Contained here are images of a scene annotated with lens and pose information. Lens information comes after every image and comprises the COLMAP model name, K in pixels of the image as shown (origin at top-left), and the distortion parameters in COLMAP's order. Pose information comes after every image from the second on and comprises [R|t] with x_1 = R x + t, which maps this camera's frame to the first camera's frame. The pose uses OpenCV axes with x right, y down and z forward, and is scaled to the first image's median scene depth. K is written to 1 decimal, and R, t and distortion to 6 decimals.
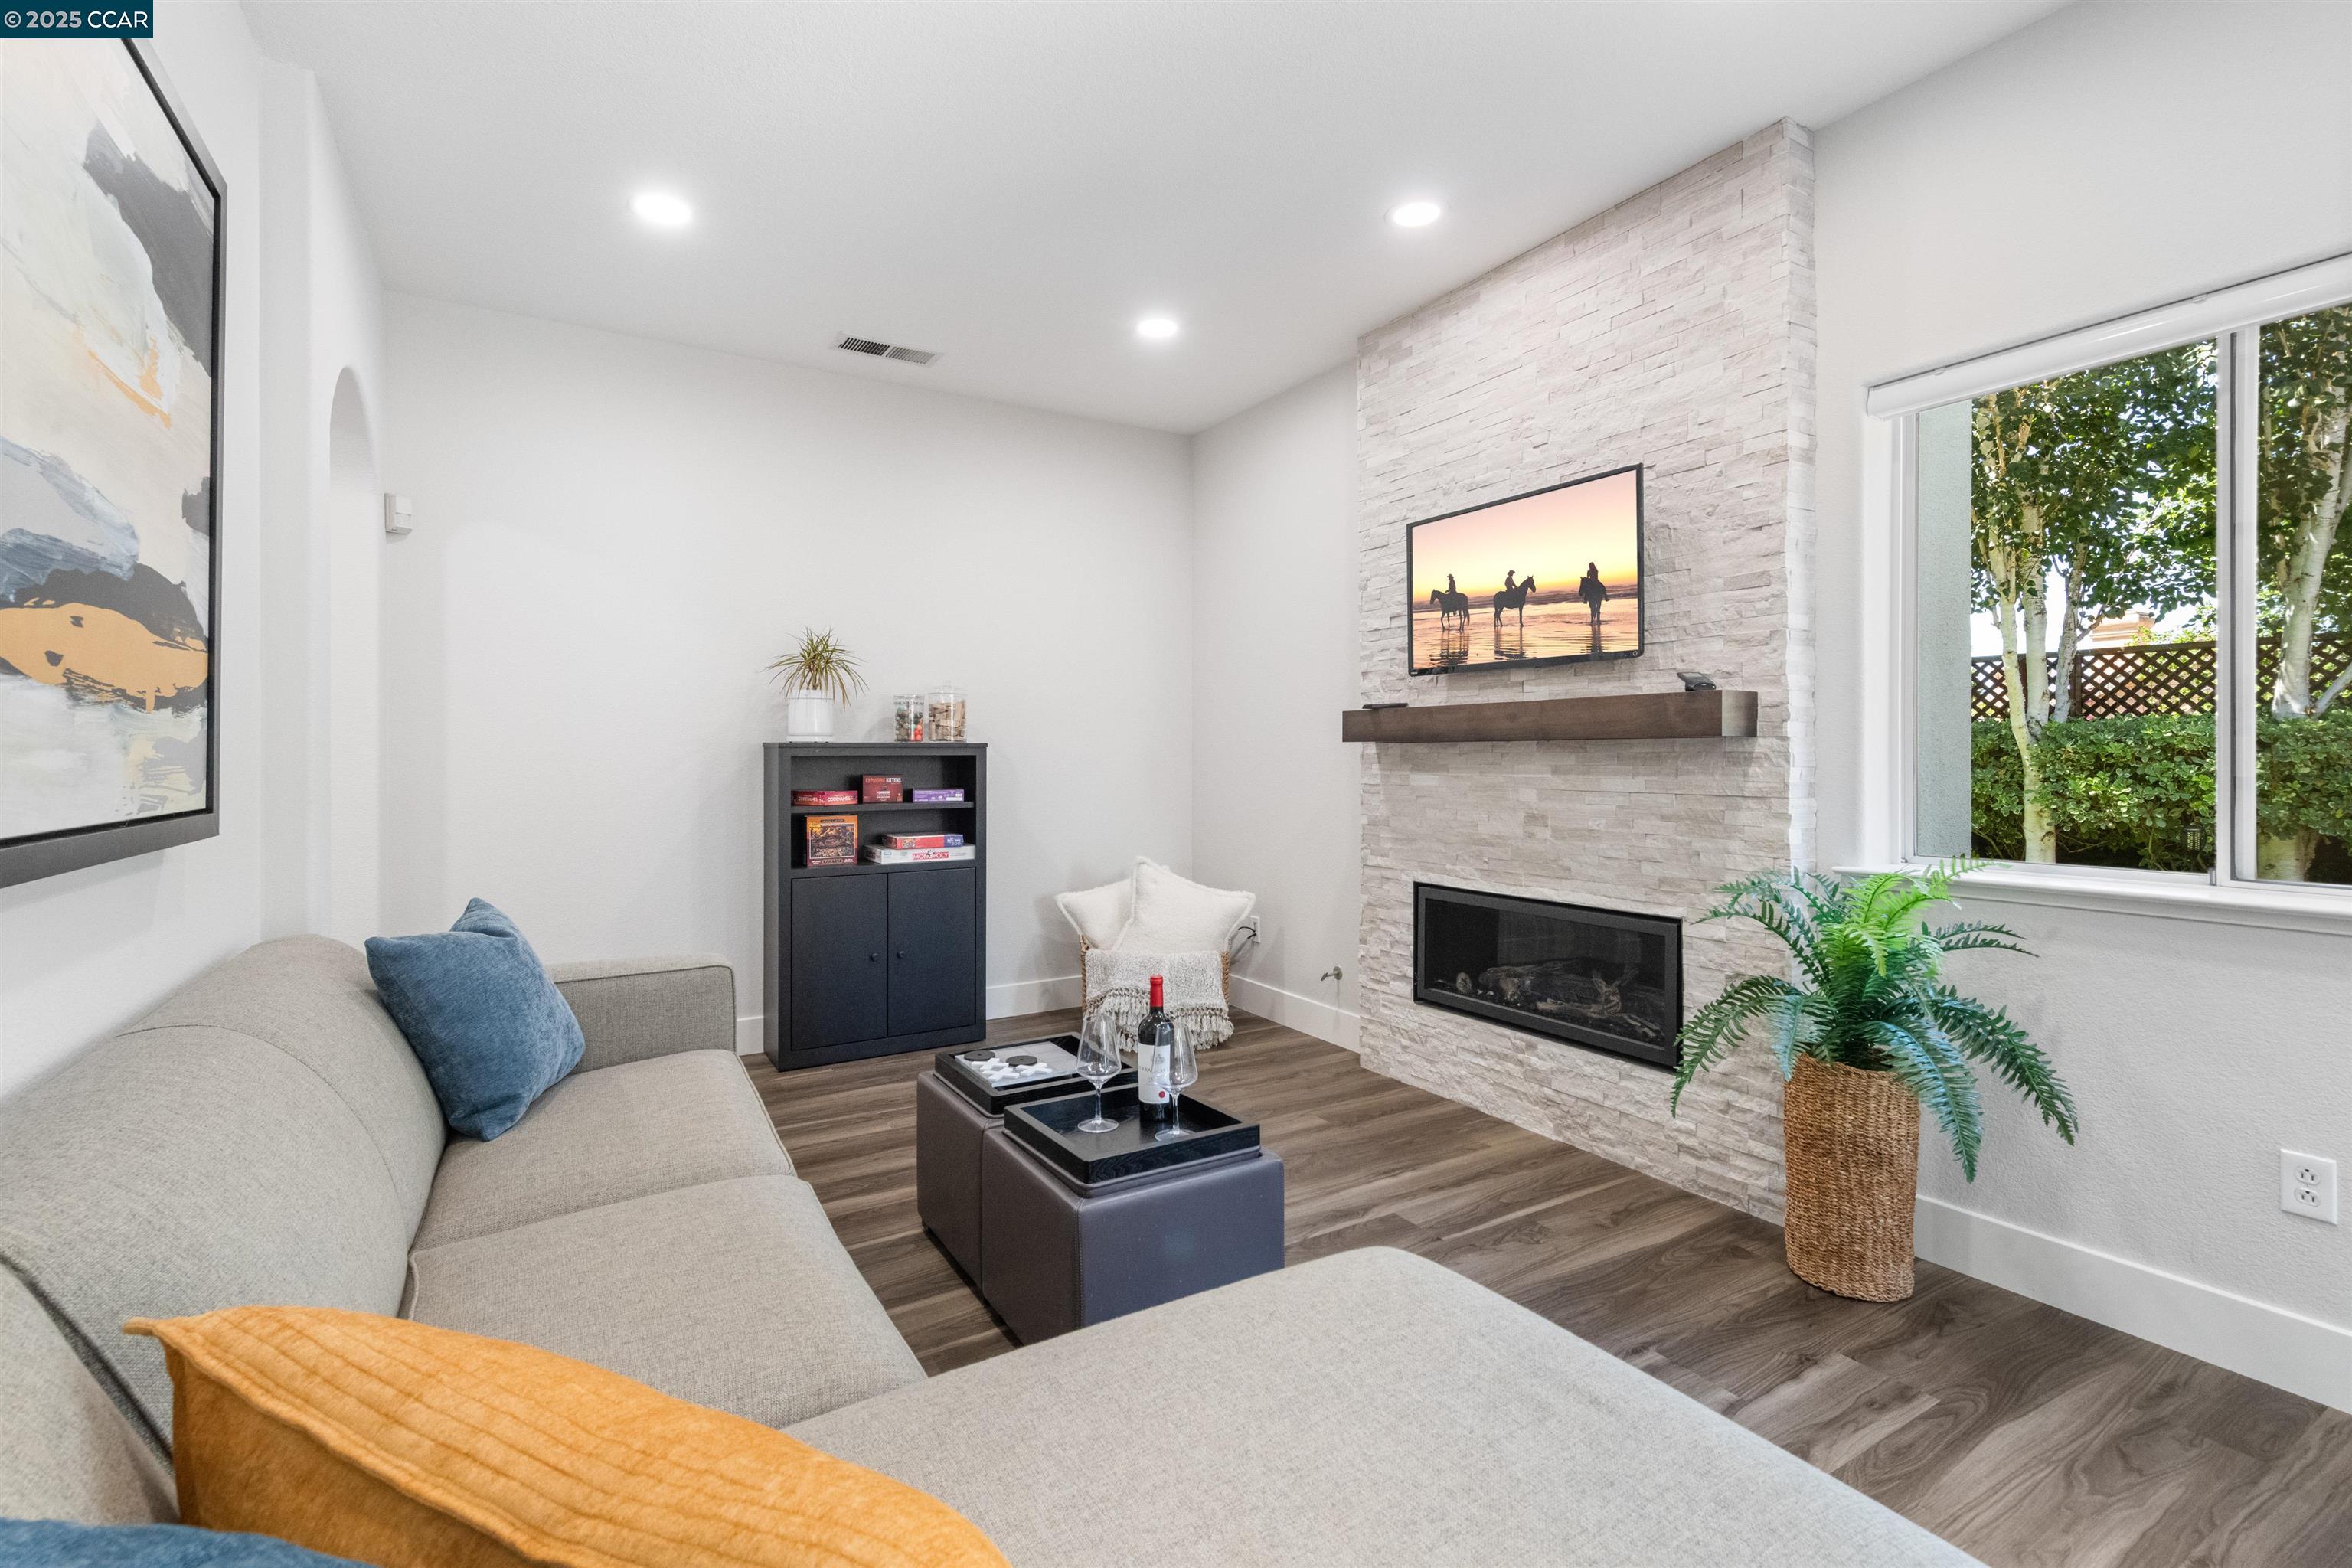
lens RADIAL K [[1057.1, 0, 1167.1], [0, 1057.1, 753.4], [0, 0, 1]] dist [0.011370, -0.000016]
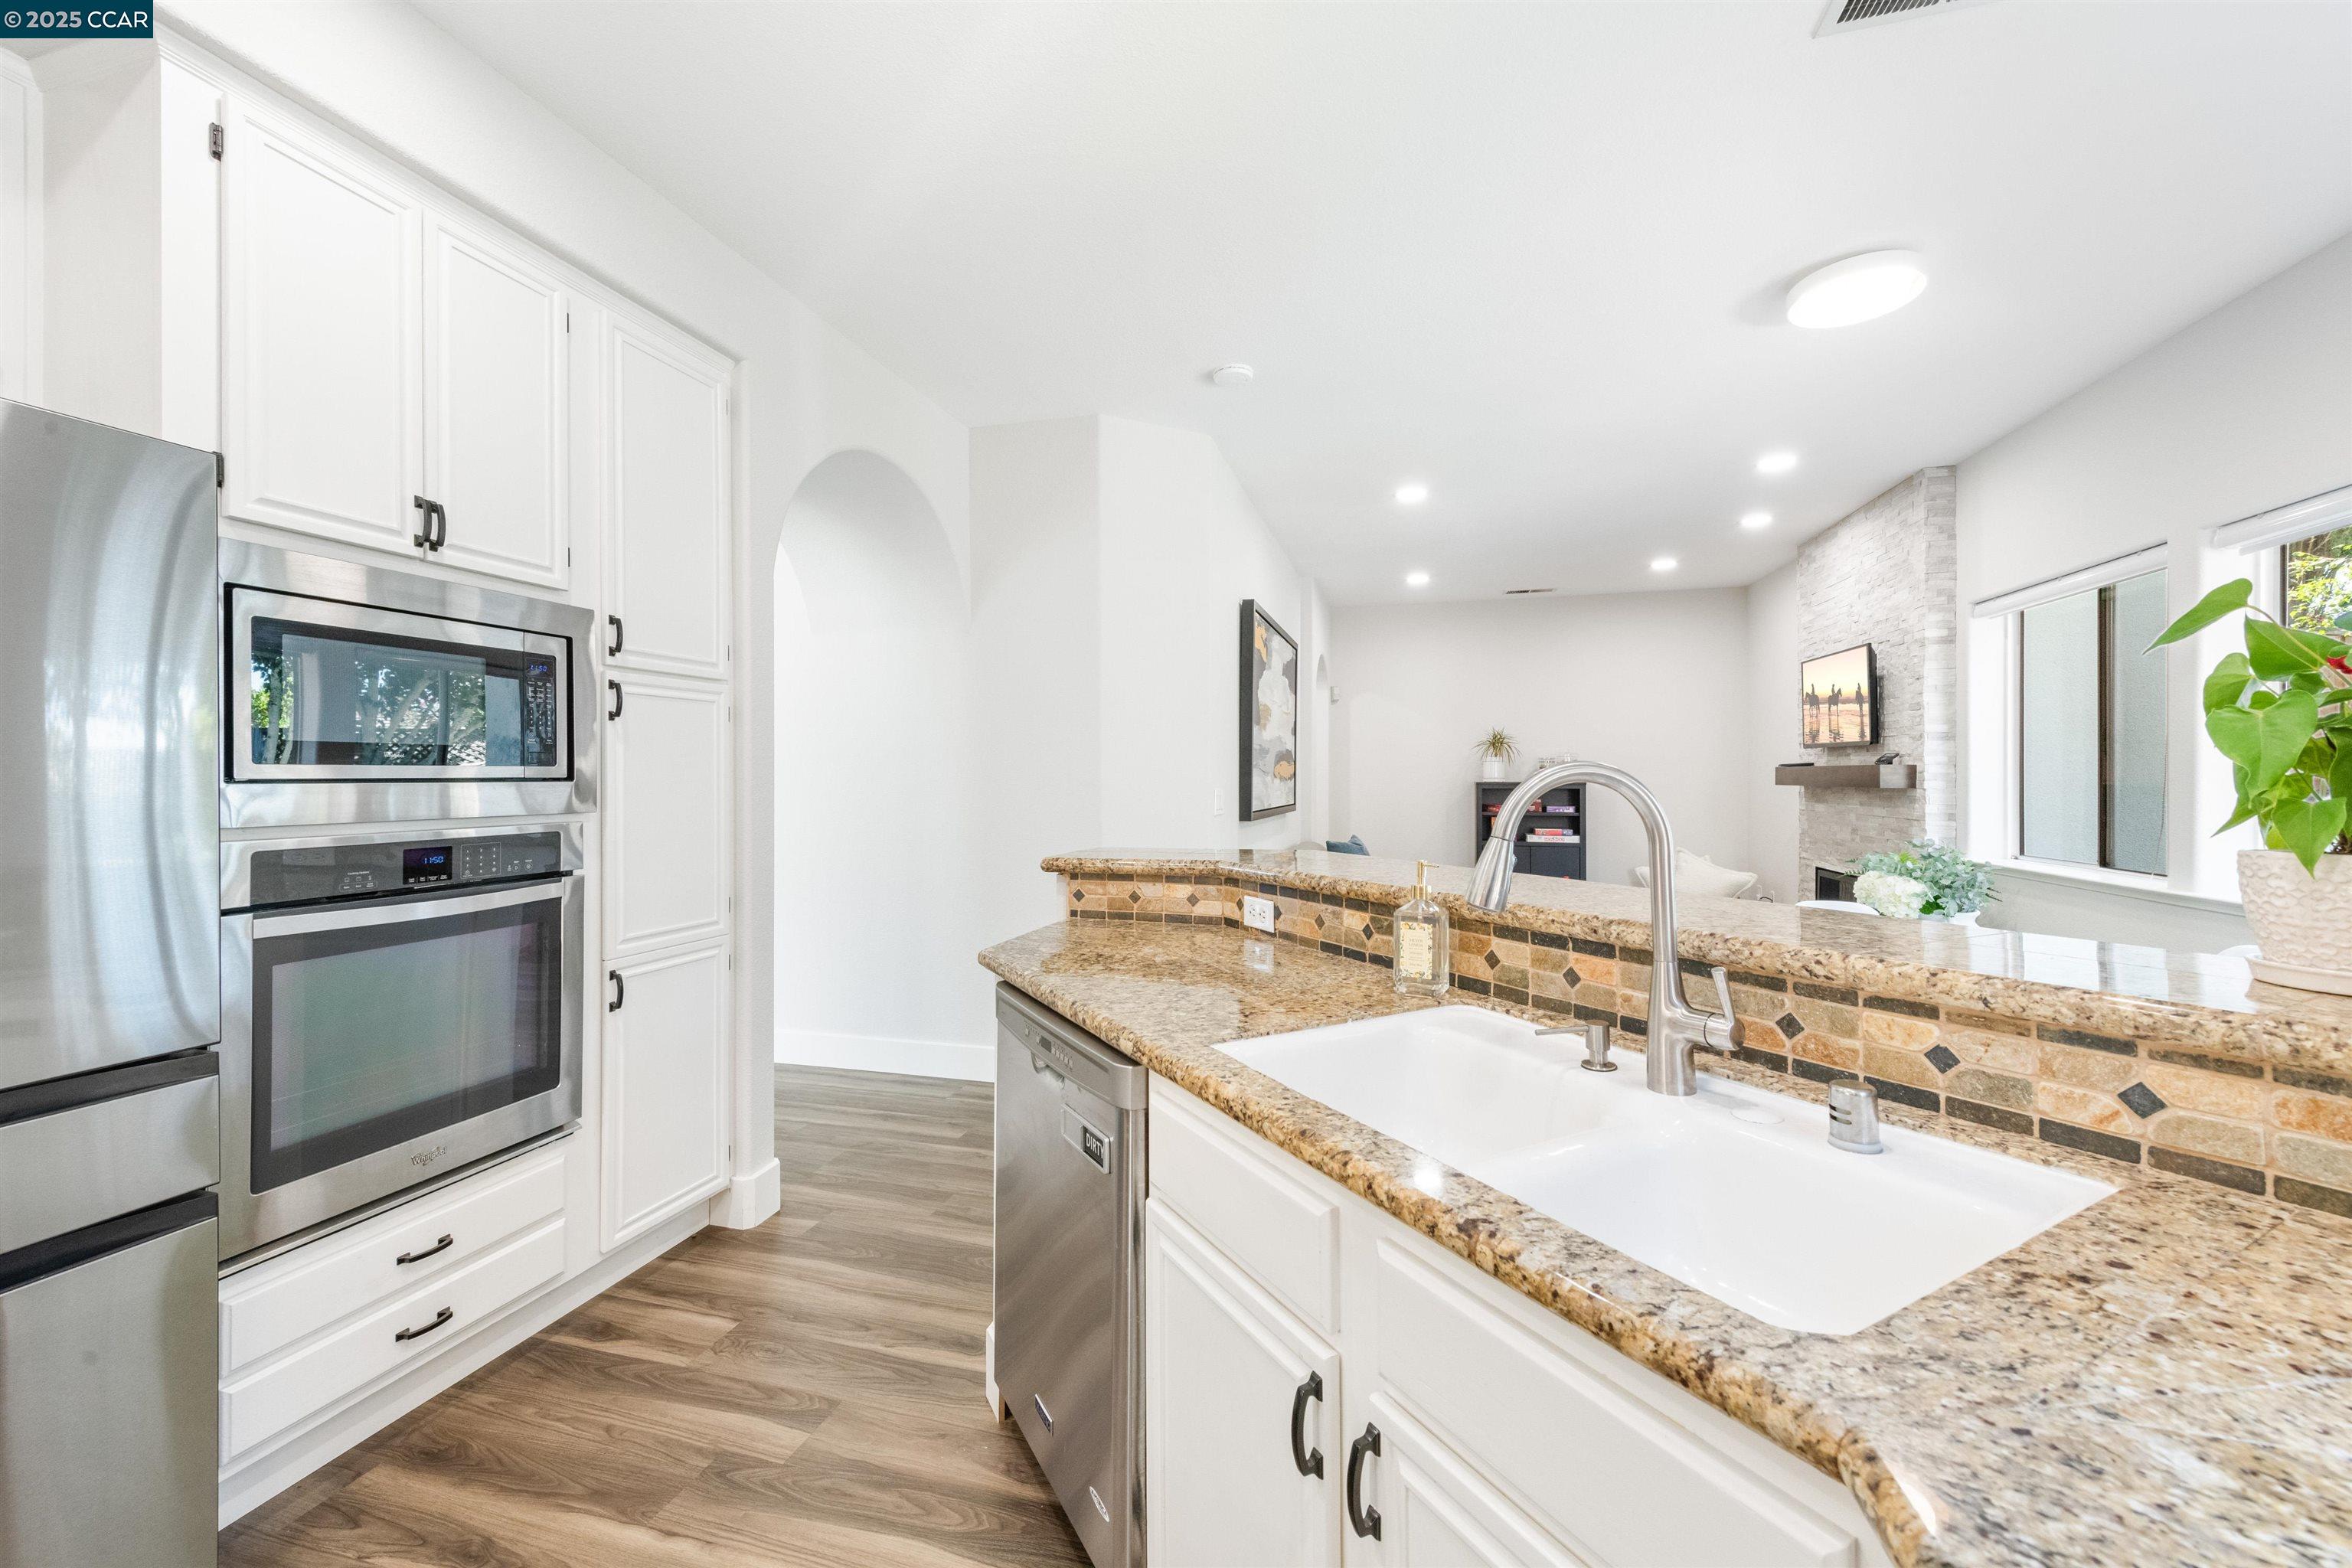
lens RADIAL K [[946.4, 0, 1173.7], [0, 946.4, 775.2], [0, 0, 1]] dist [0.011273, -0.000205]
pose [[0.695221, 0.003711, -0.718786, 0.690633], [-0.002124, 0.999993, 0.003109, -0.033663], [0.718793, -0.000635, 0.695224, -0.924097]]
